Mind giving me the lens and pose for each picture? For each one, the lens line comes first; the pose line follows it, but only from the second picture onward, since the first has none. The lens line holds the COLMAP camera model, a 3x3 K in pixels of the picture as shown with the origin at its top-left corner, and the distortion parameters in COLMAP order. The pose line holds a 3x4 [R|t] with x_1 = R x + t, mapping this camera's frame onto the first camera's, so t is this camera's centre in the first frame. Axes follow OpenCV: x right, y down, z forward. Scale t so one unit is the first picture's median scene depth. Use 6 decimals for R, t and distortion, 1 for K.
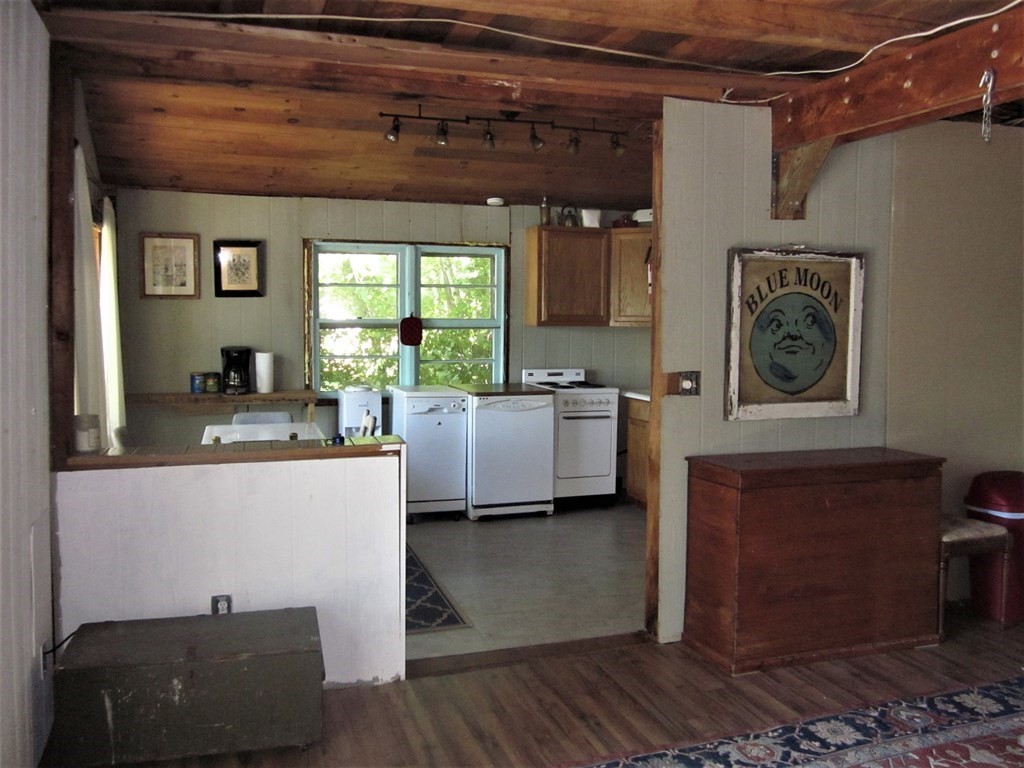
lens RADIAL K [[901.9, 0, 505.2], [0, 901.9, 381.5], [0, 0, 1]] dist [-0.028346, 0.022582]
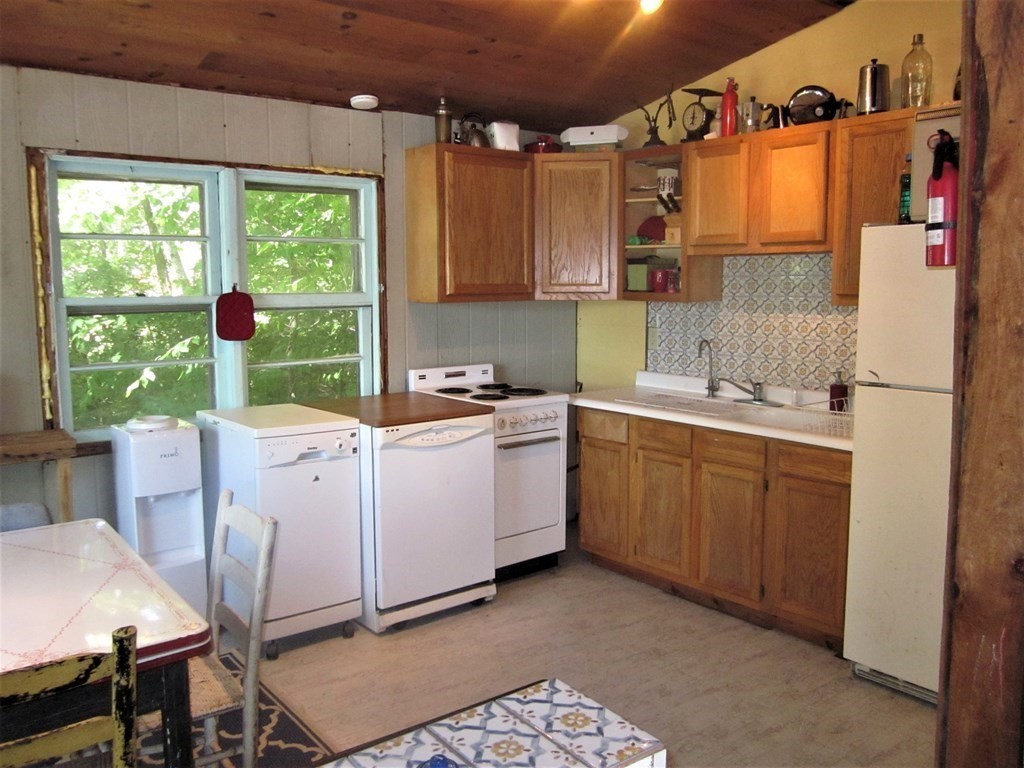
lens RADIAL K [[901.9, 0, 522.8], [0, 901.9, 383.1], [0, 0, 1]] dist [-0.028346, 0.022582]
pose [[0.941395, -0.049978, 0.333582, -0.125644], [0.035656, 0.998166, 0.048924, -0.034129], [-0.335415, -0.034162, 0.941451, 0.382879]]
